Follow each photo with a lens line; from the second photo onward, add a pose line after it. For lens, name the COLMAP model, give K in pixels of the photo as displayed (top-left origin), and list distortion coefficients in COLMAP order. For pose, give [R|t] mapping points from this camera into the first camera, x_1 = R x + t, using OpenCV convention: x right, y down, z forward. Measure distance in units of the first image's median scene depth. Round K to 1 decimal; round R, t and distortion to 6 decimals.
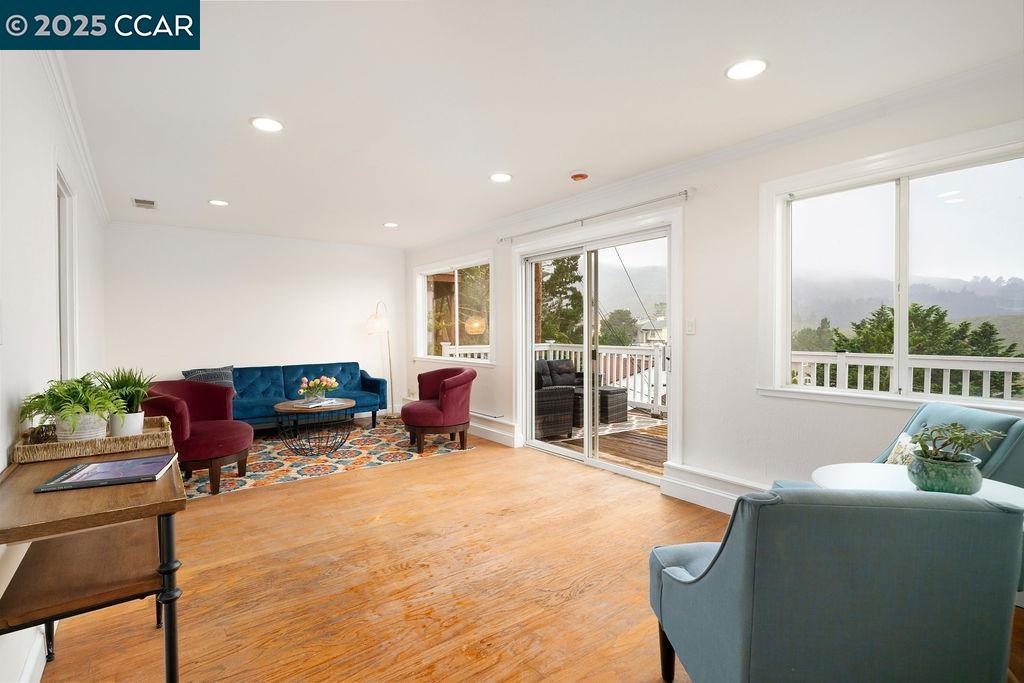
lens RADIAL K [[497.8, 0, 514.2], [0, 497.8, 339.0], [0, 0, 1]] dist [0.001951, -0.002300]
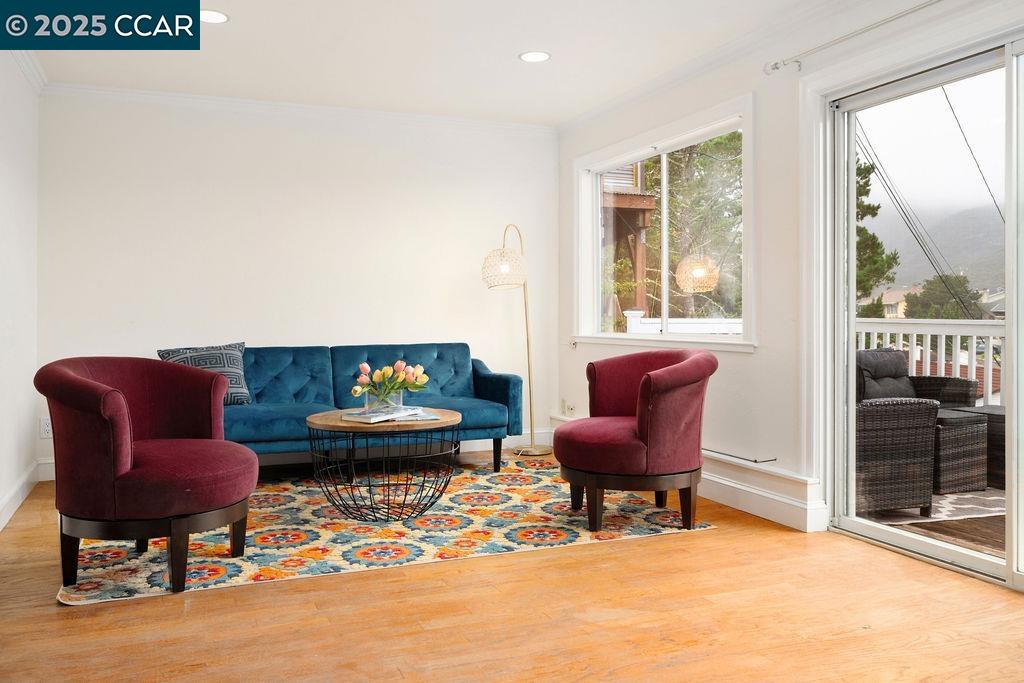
lens RADIAL K [[855.8, 0, 516.3], [0, 855.8, 338.5], [0, 0, 1]] dist [0.011535, 0.004099]
pose [[0.969076, 0.011195, -0.246508, -0.062667], [-0.008561, 0.999894, 0.011754, 0.041111], [0.246614, -0.009280, 0.969069, 0.207234]]
